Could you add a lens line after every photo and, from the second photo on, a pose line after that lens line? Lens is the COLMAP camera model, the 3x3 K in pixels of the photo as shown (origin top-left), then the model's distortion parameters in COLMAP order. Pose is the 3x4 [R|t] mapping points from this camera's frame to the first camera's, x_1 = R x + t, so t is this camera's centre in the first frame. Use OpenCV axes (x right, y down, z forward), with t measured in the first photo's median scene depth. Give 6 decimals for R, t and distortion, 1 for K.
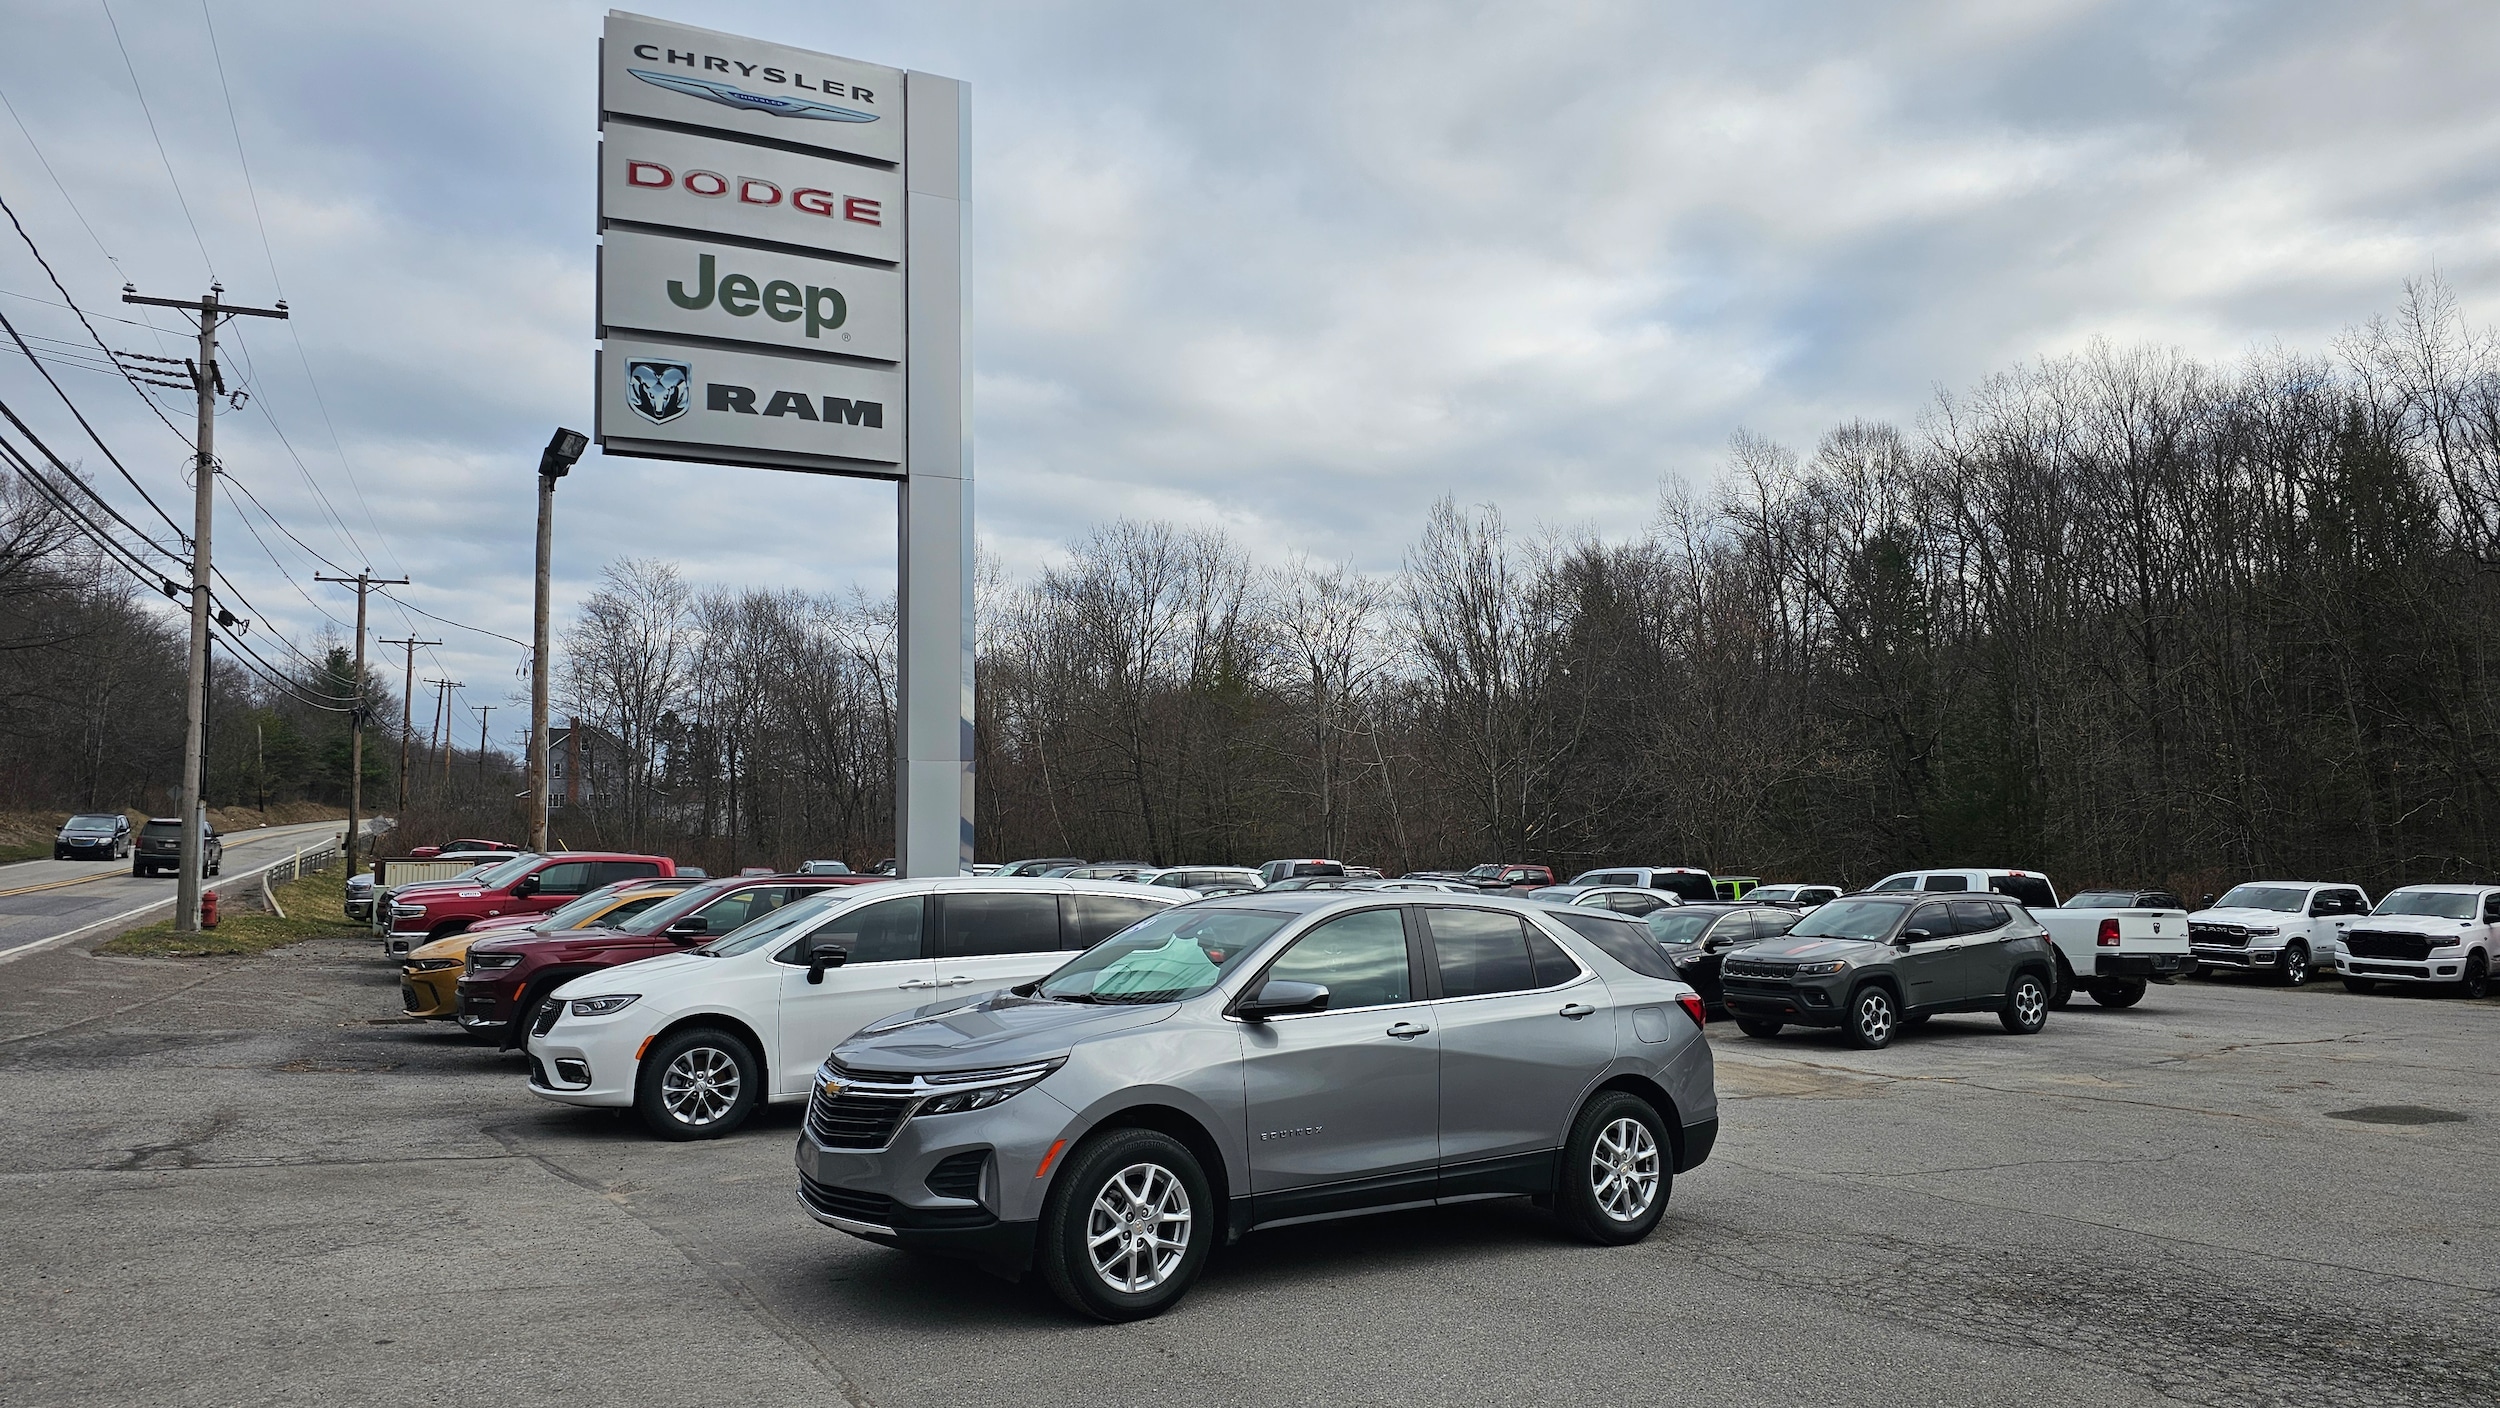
lens RADIAL K [[1616.0, 0, 1242.0], [0, 1616.0, 721.4], [0, 0, 1]] dist [0.049456, -0.045098]
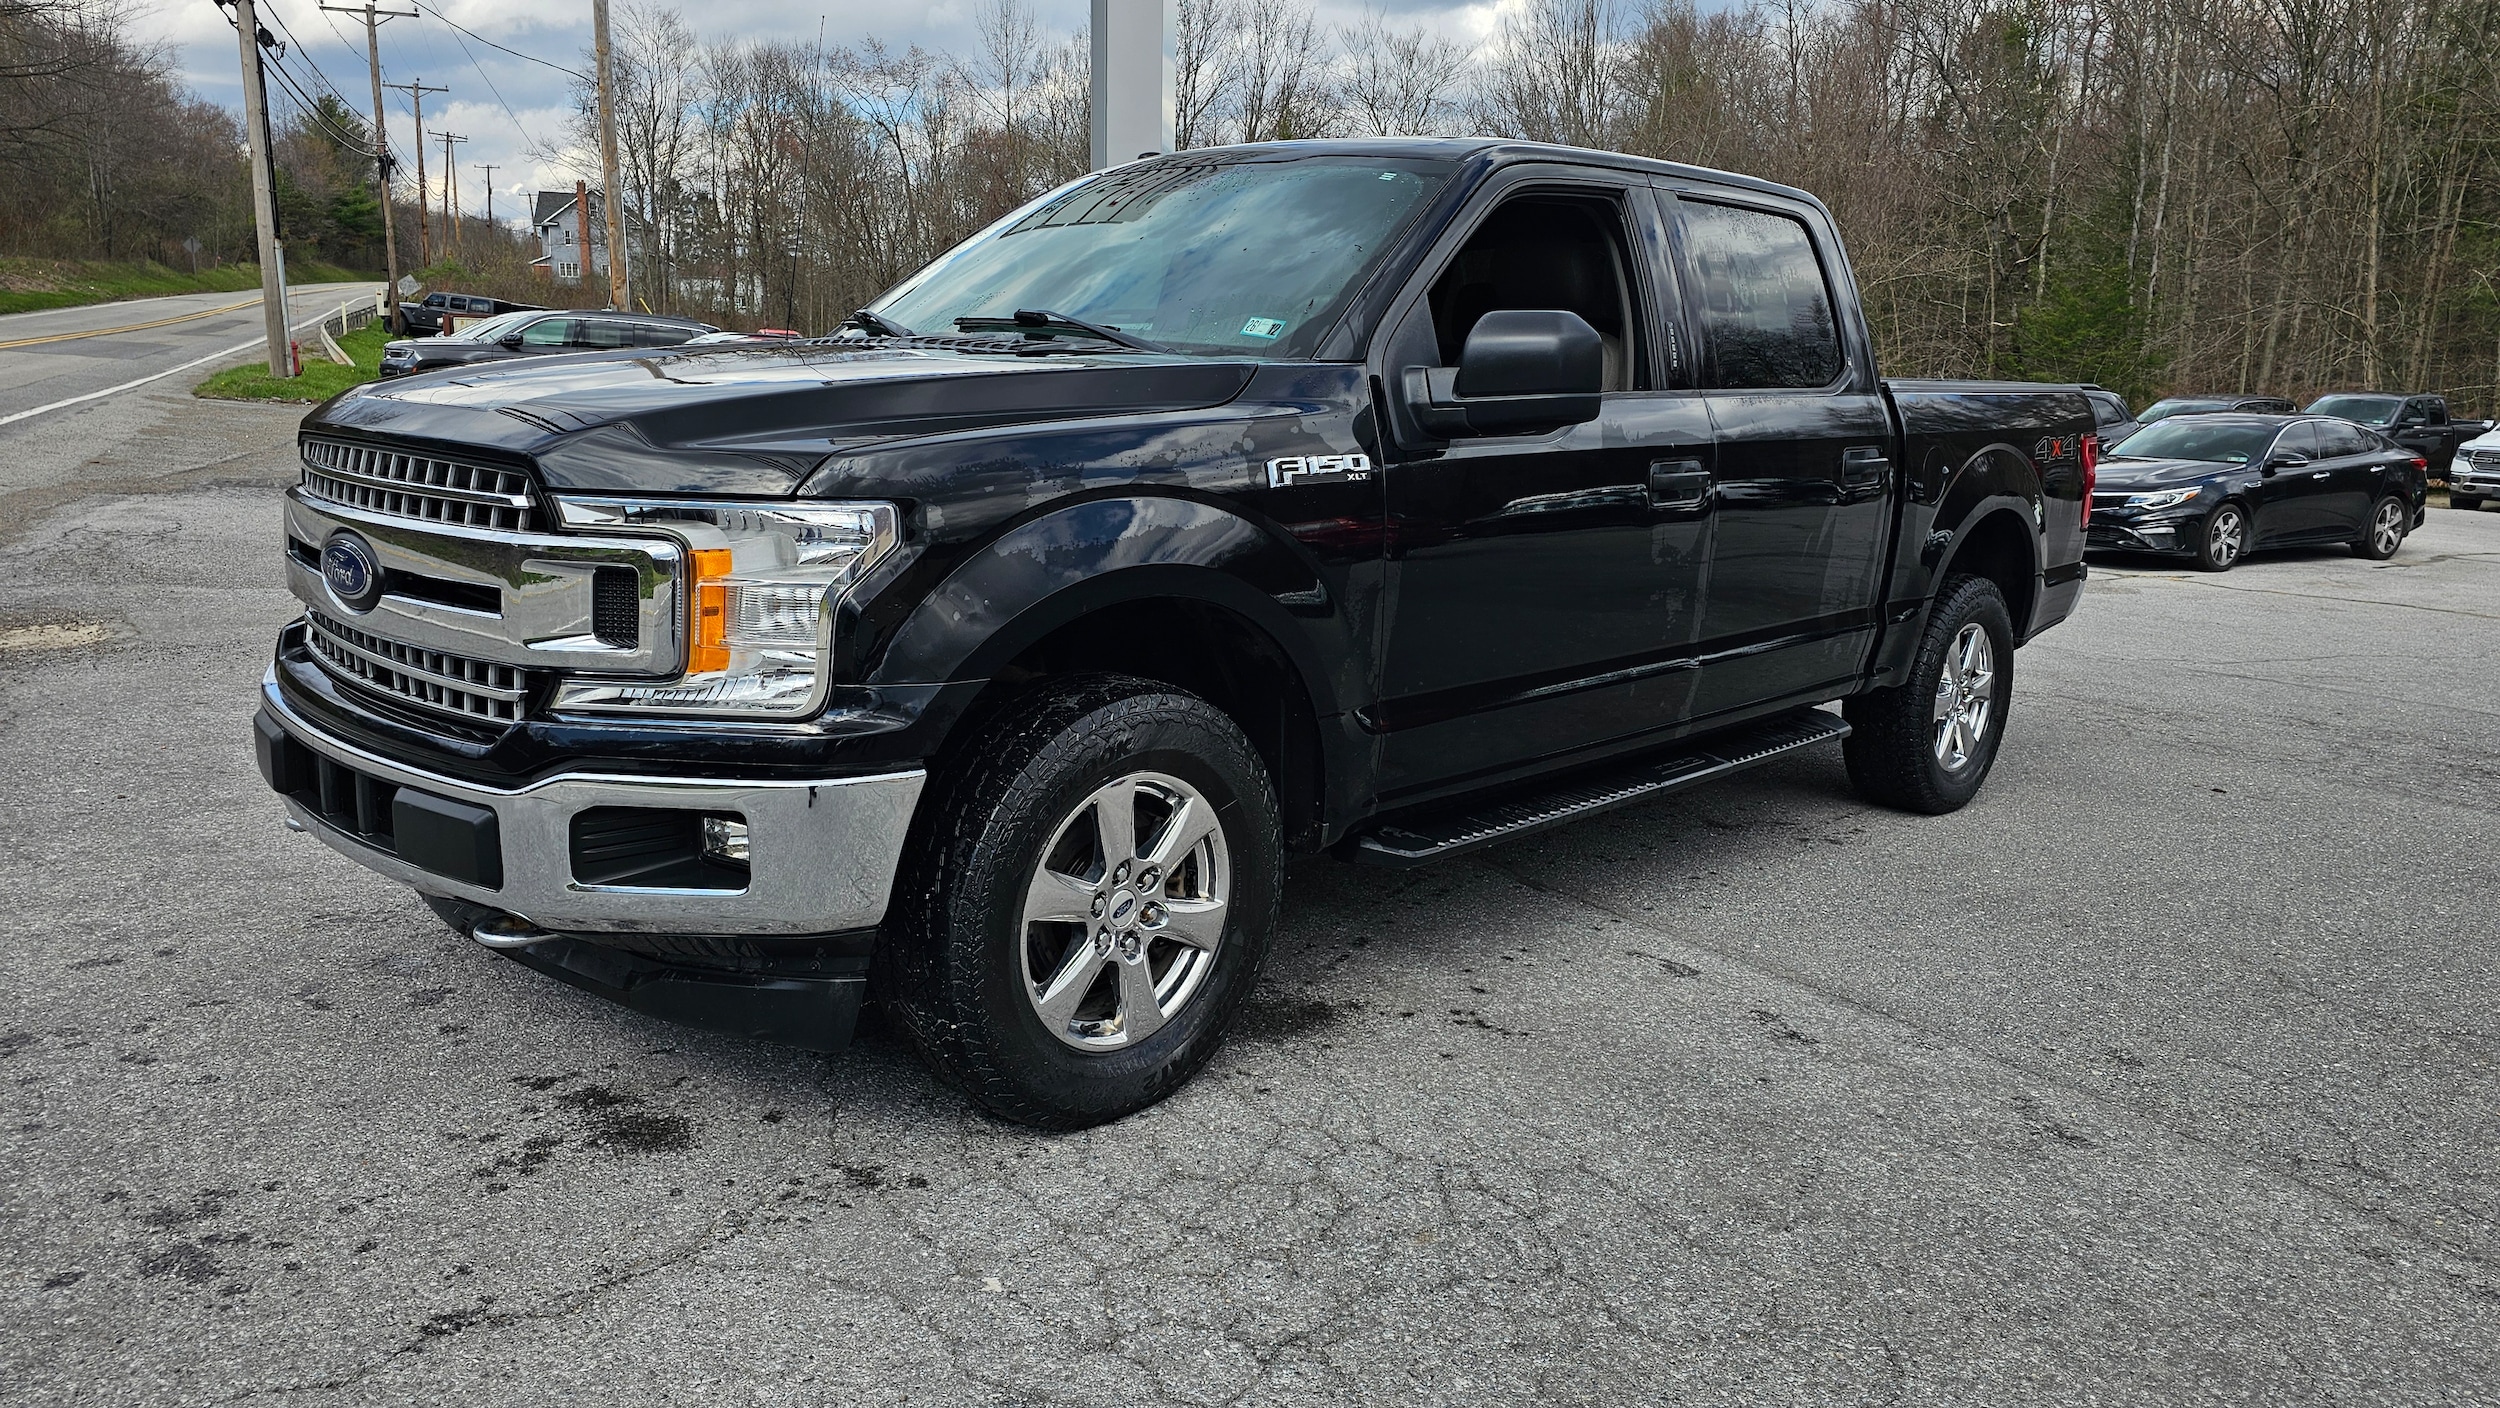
lens RADIAL K [[1616.0, 0, 1215.7], [0, 1616.0, 688.3], [0, 0, 1]] dist [0.049456, -0.045098]
pose [[0.999293, 0.034389, -0.015225, -0.063668], [-0.028716, 0.959110, 0.281574, 0.014727], [0.024286, -0.280937, 0.959419, 0.023258]]
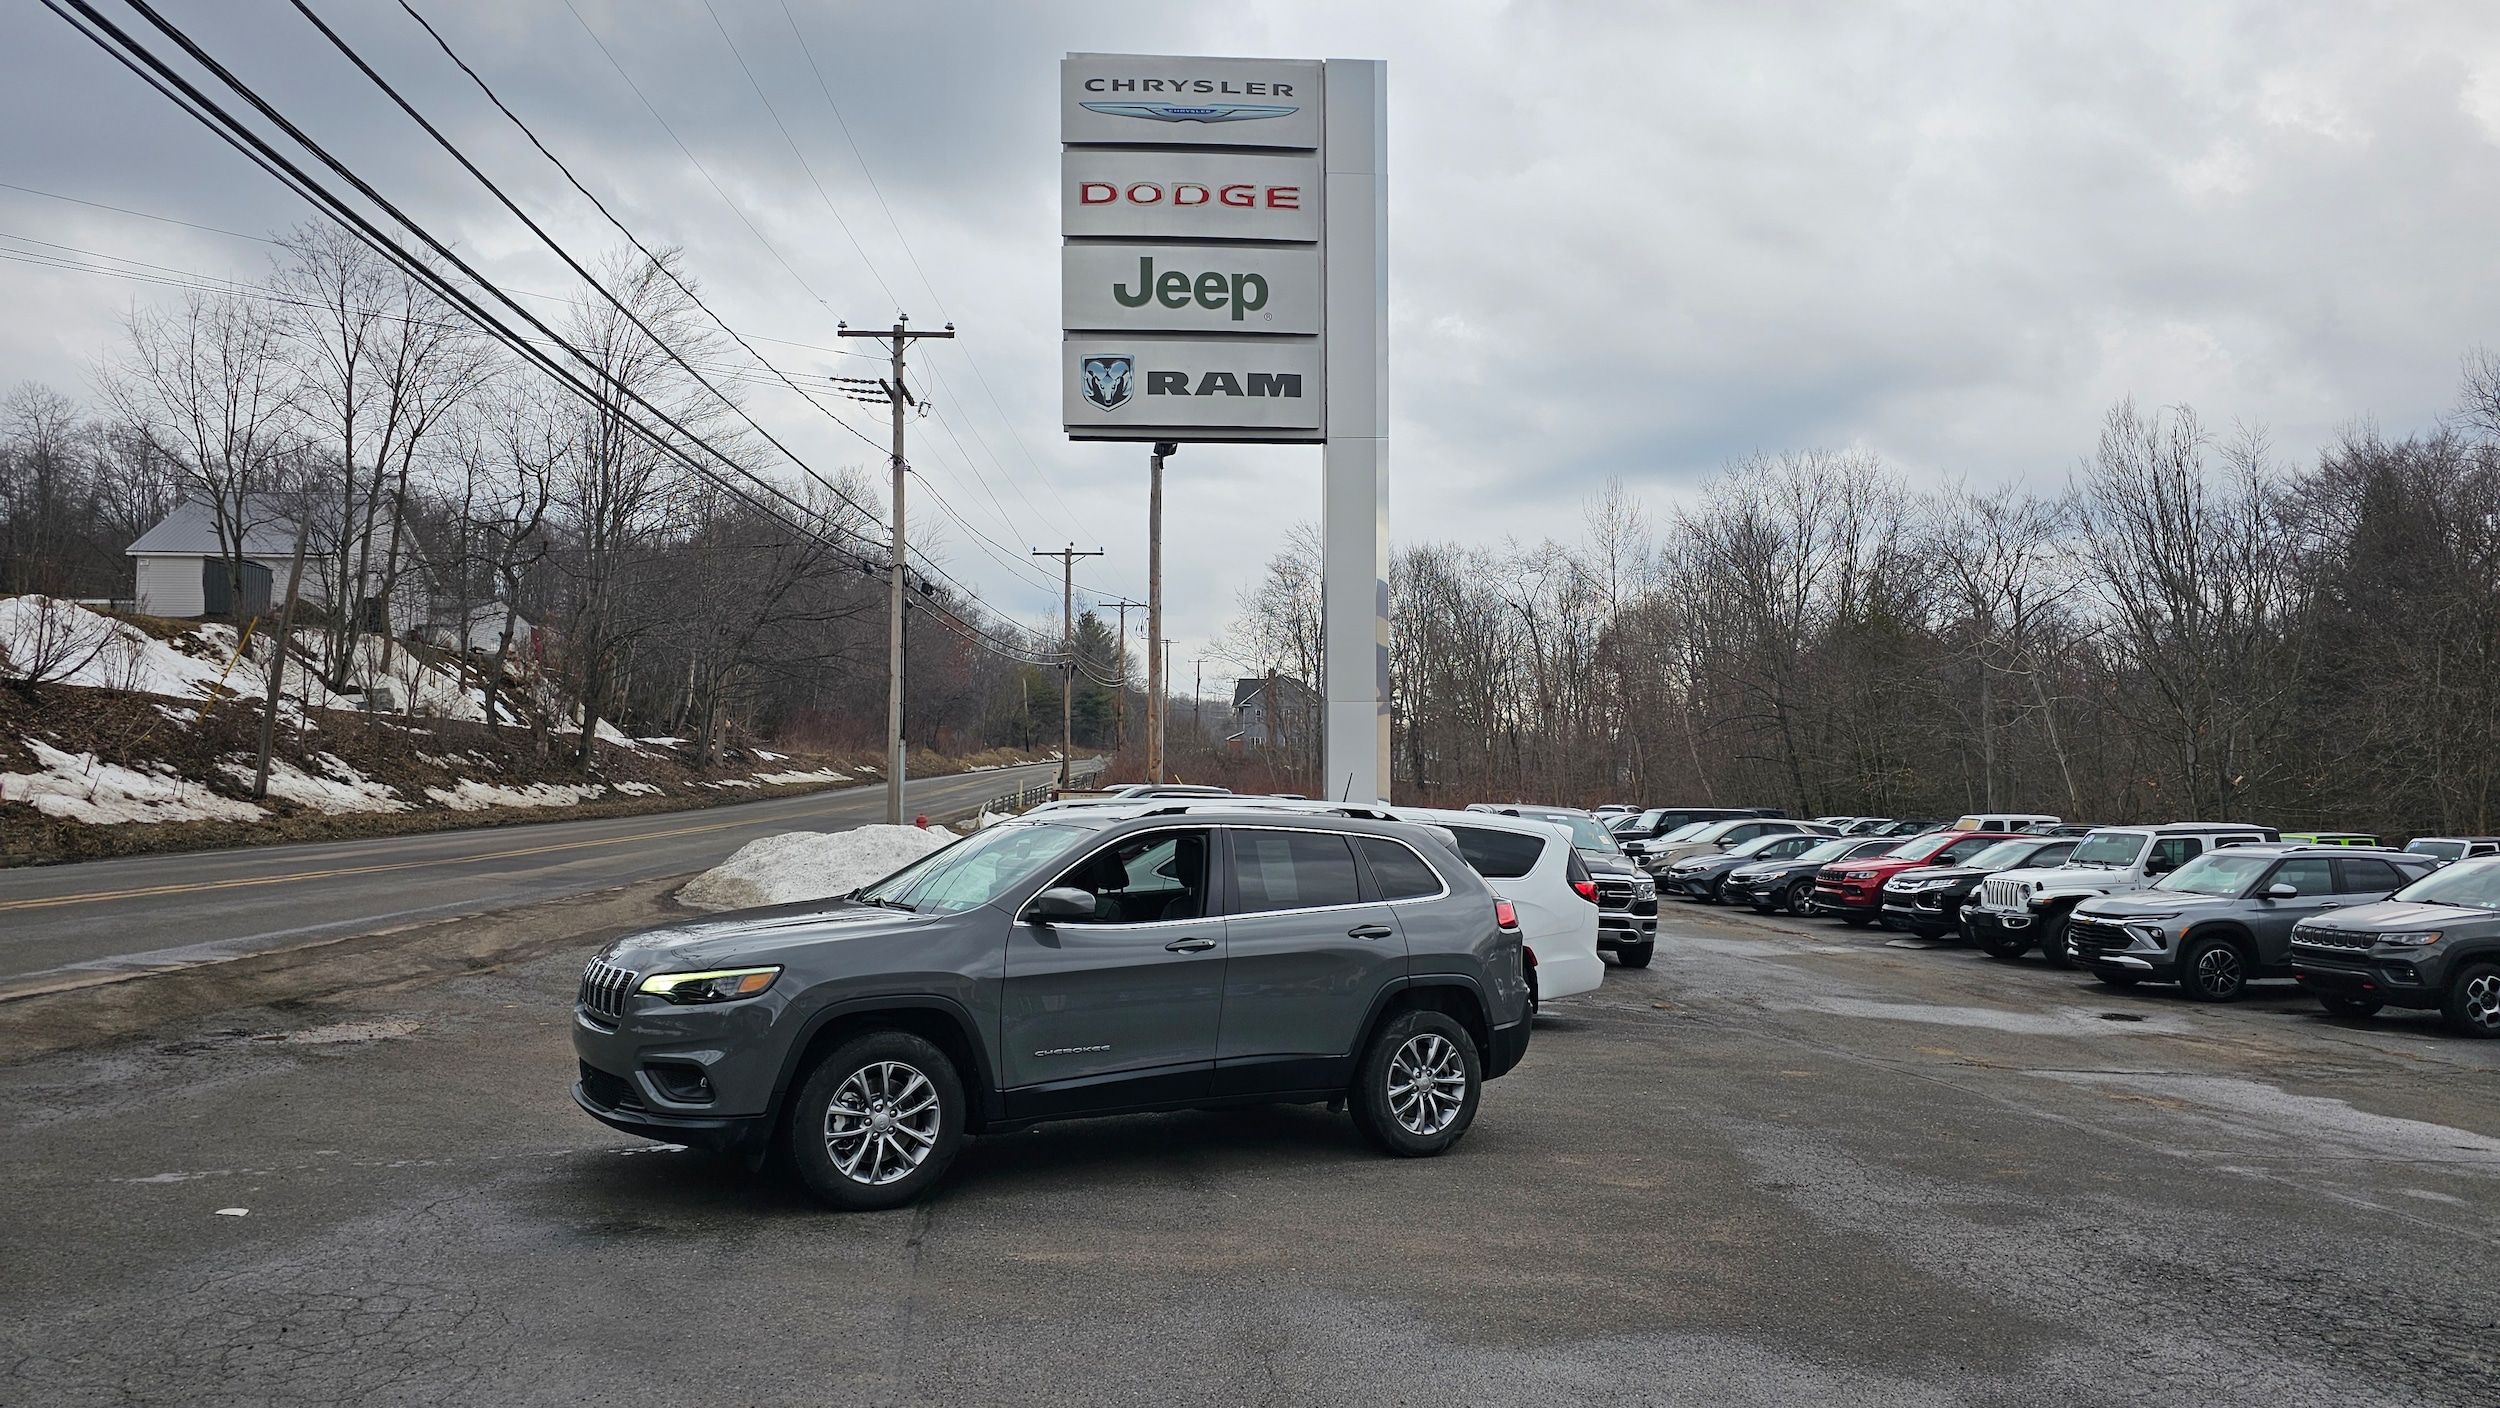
lens RADIAL K [[1616.0, 0, 1260.0], [0, 1616.0, 745.1], [0, 0, 1]] dist [0.049456, -0.045098]
pose [[0.917429, 0.003150, -0.397887, 0.096880], [0.015573, 0.998918, 0.043816, 0.002977], [0.397595, -0.046394, 0.916387, -0.012635]]
